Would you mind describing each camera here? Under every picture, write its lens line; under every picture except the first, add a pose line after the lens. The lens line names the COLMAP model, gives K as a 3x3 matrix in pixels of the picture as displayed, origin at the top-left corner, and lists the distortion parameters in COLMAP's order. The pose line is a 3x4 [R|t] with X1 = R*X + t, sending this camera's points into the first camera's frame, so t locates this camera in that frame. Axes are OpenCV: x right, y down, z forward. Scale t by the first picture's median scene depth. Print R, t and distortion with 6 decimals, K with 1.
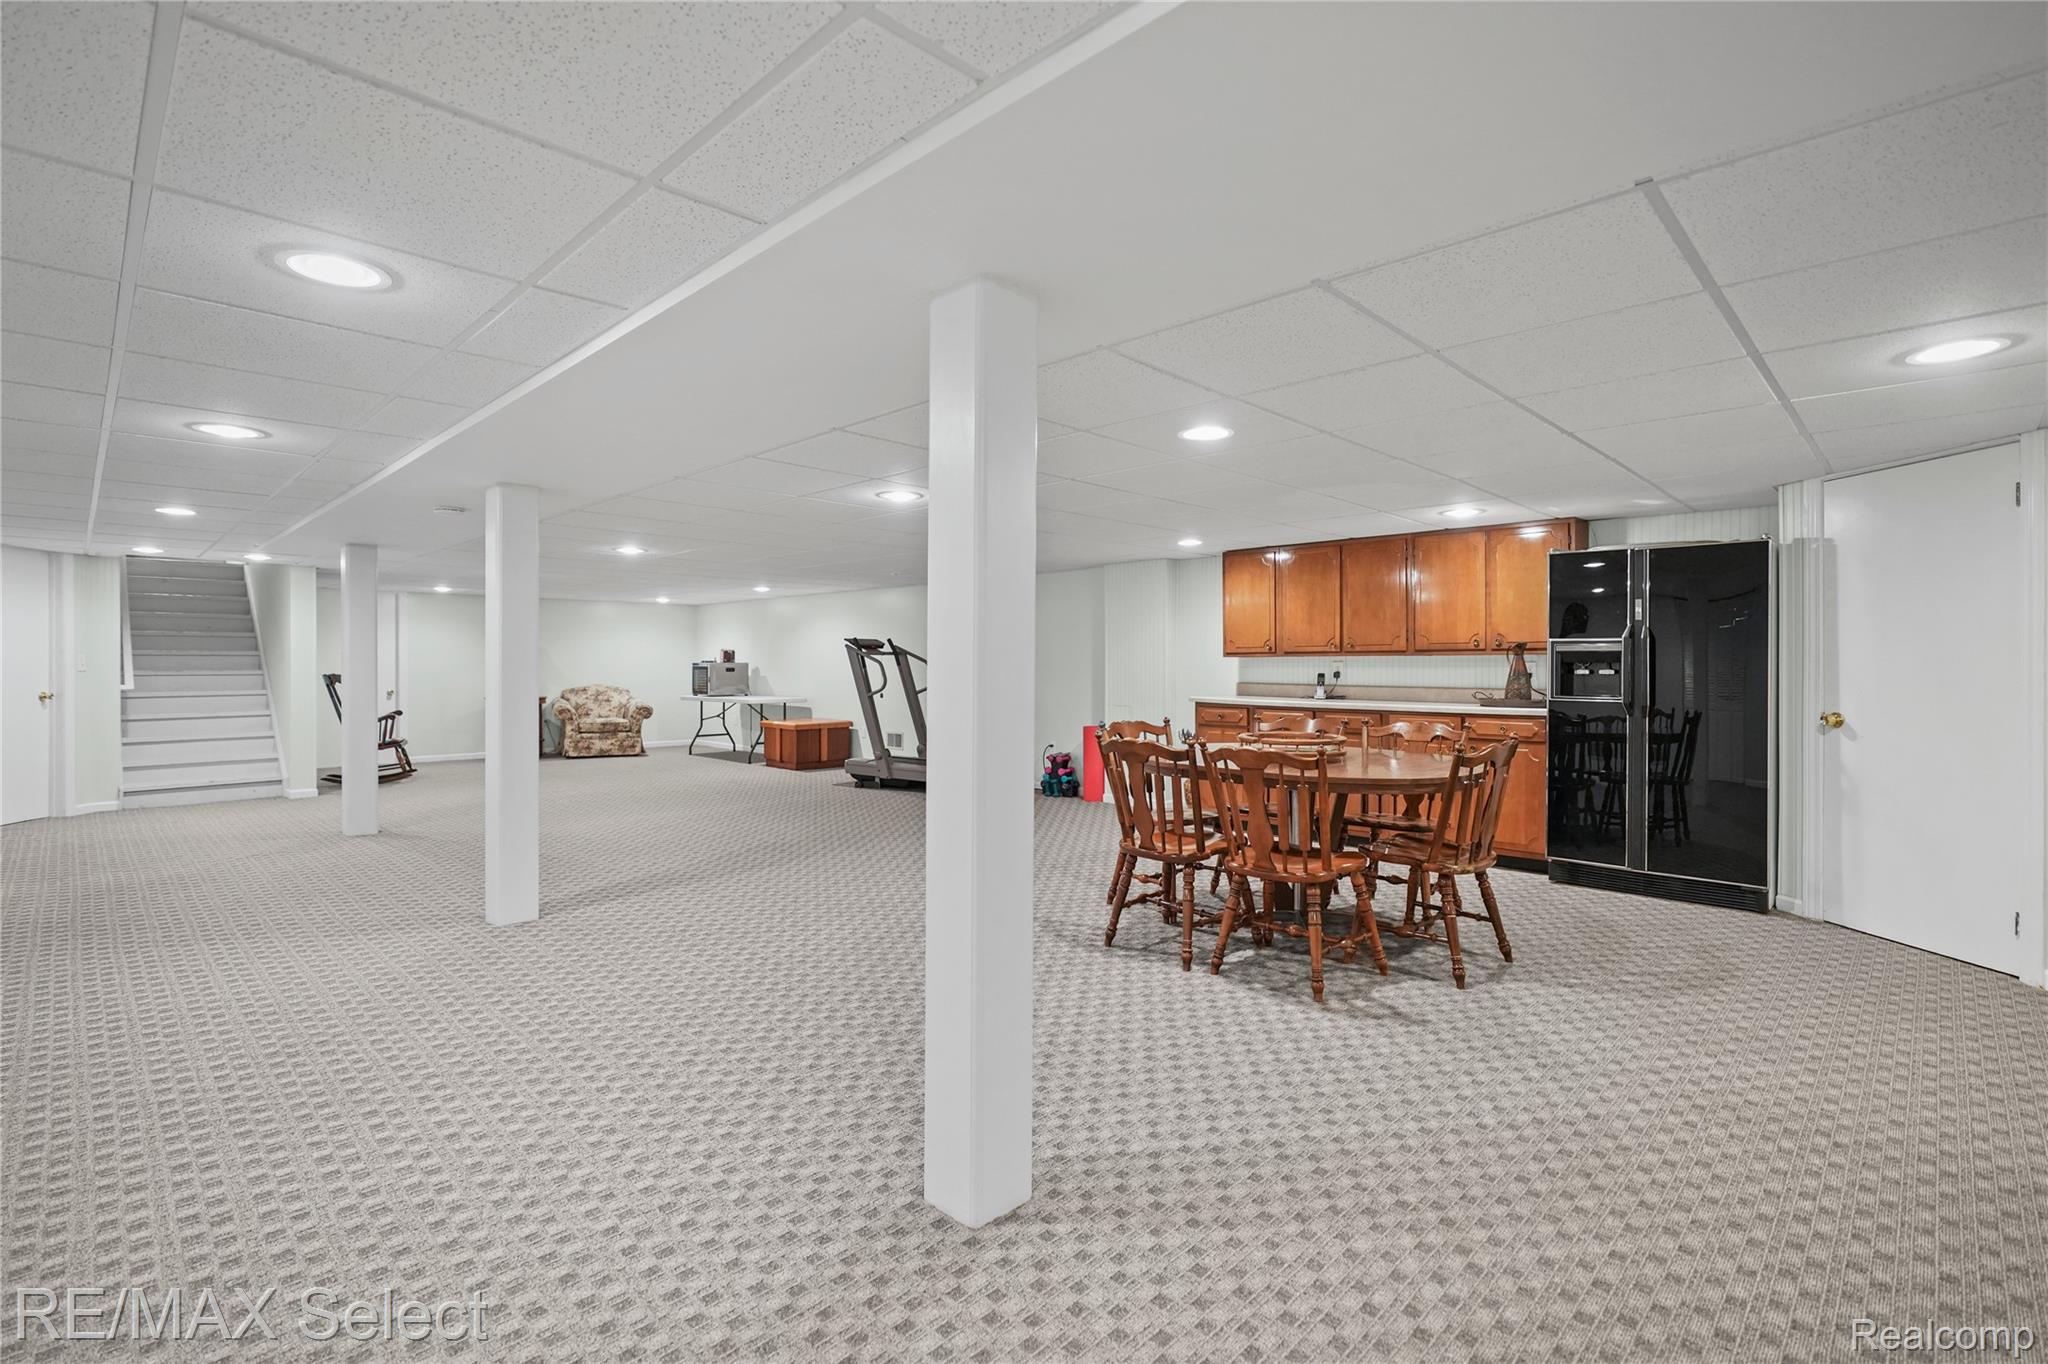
lens RADIAL K [[924.3, 0, 1031.5], [0, 924.3, 670.4], [0, 0, 1]] dist [-0.001747, 0.000413]
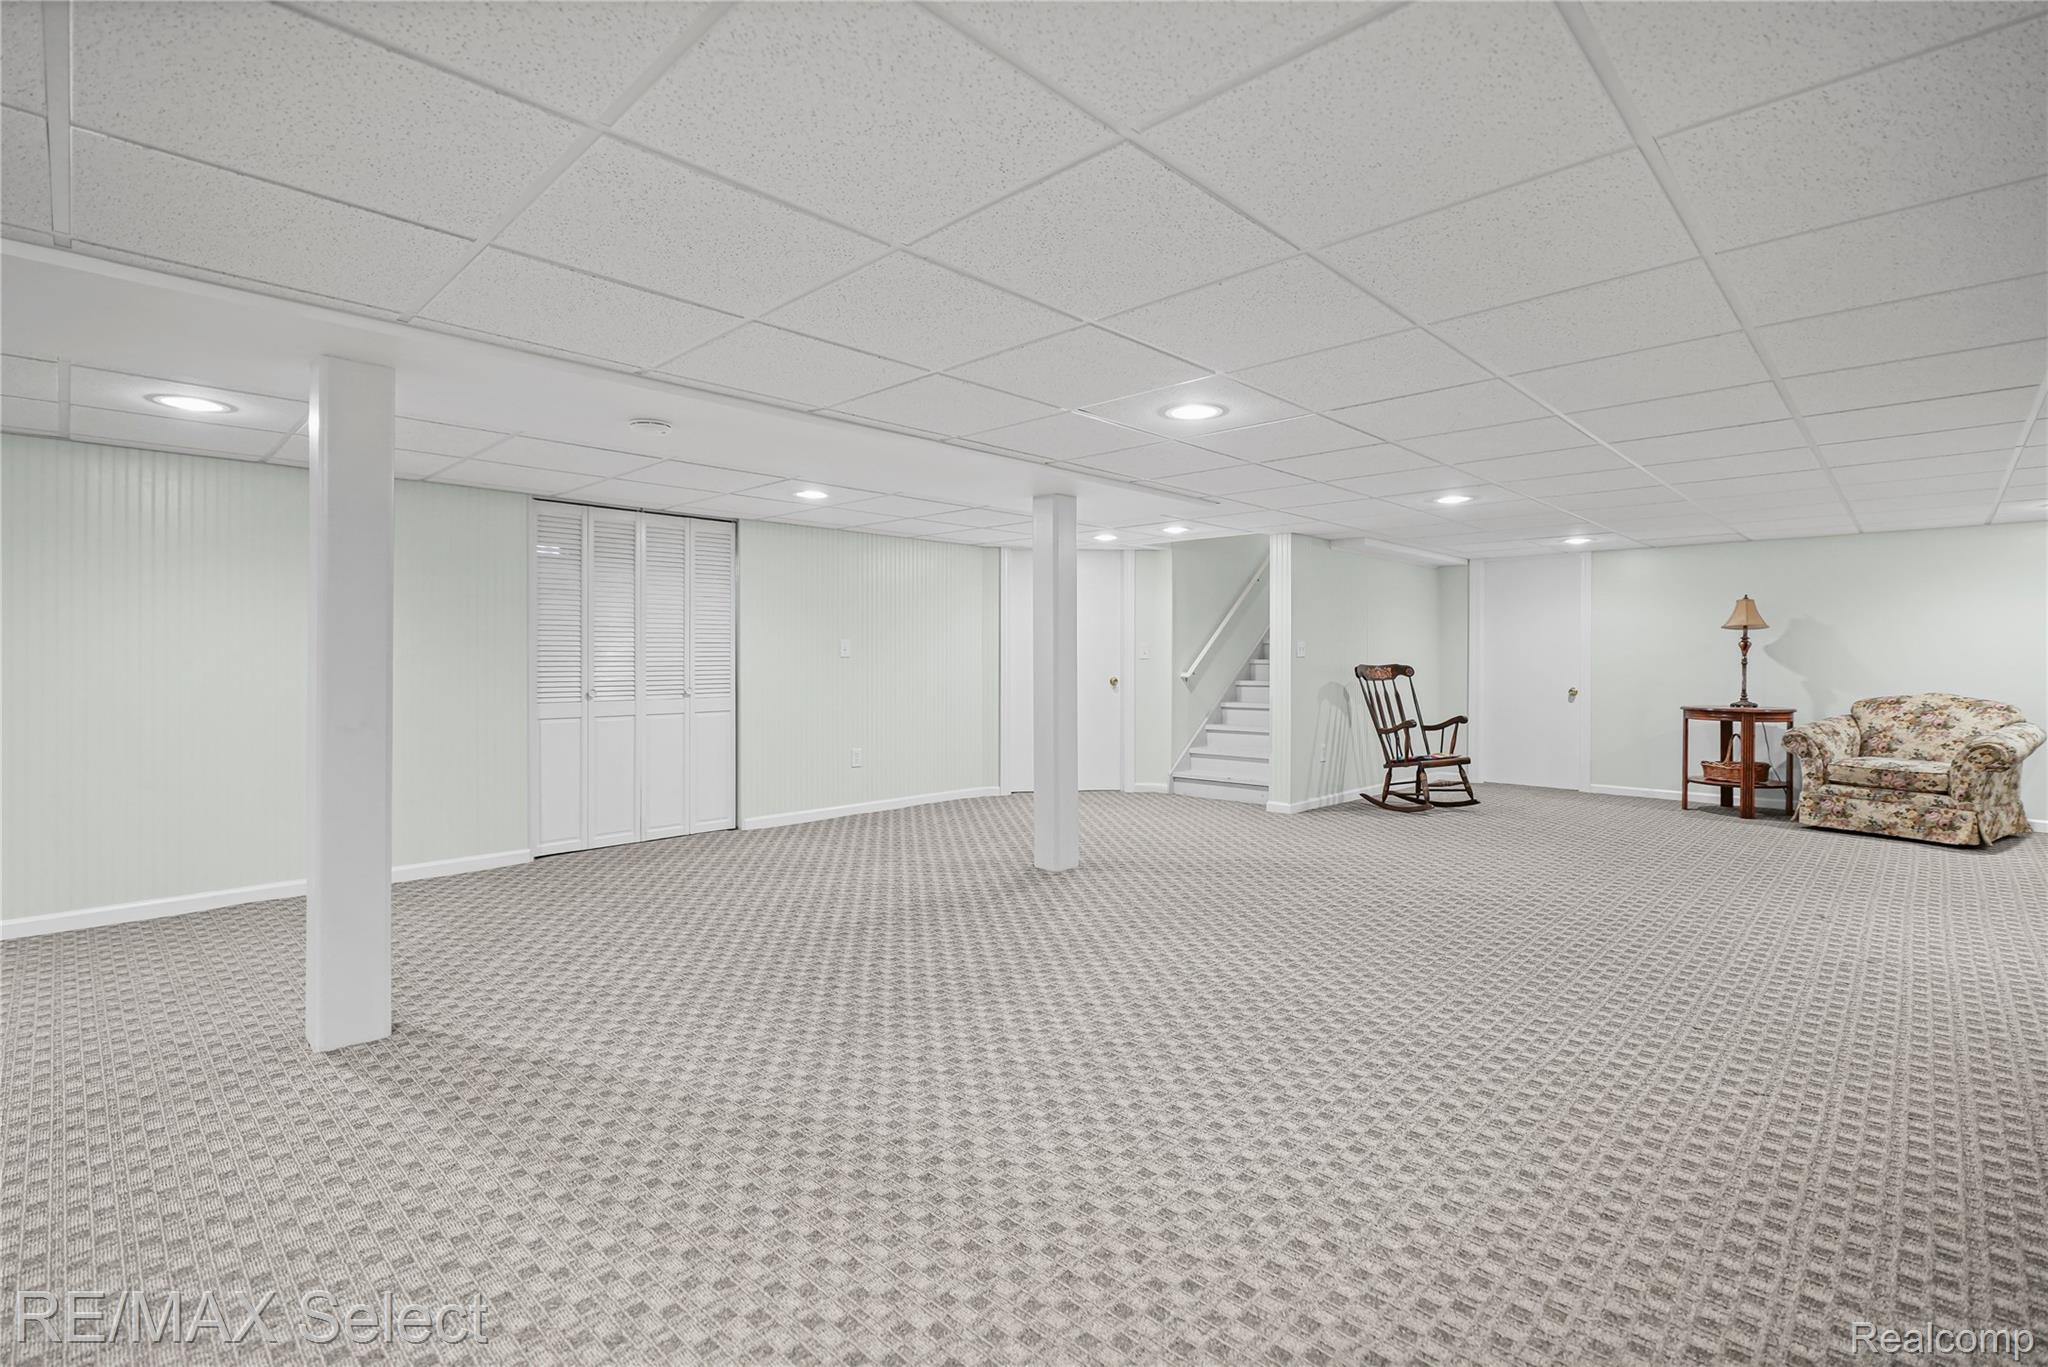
lens RADIAL K [[924.3, 0, 1031.3], [0, 924.3, 674.0], [0, 0, 1]] dist [-0.001747, 0.000413]
pose [[0.020906, 0.016238, -0.999650, 0.026678], [-0.009084, 0.999830, 0.016051, 0.001296], [0.999740, 0.008745, 0.021050, 0.527720]]
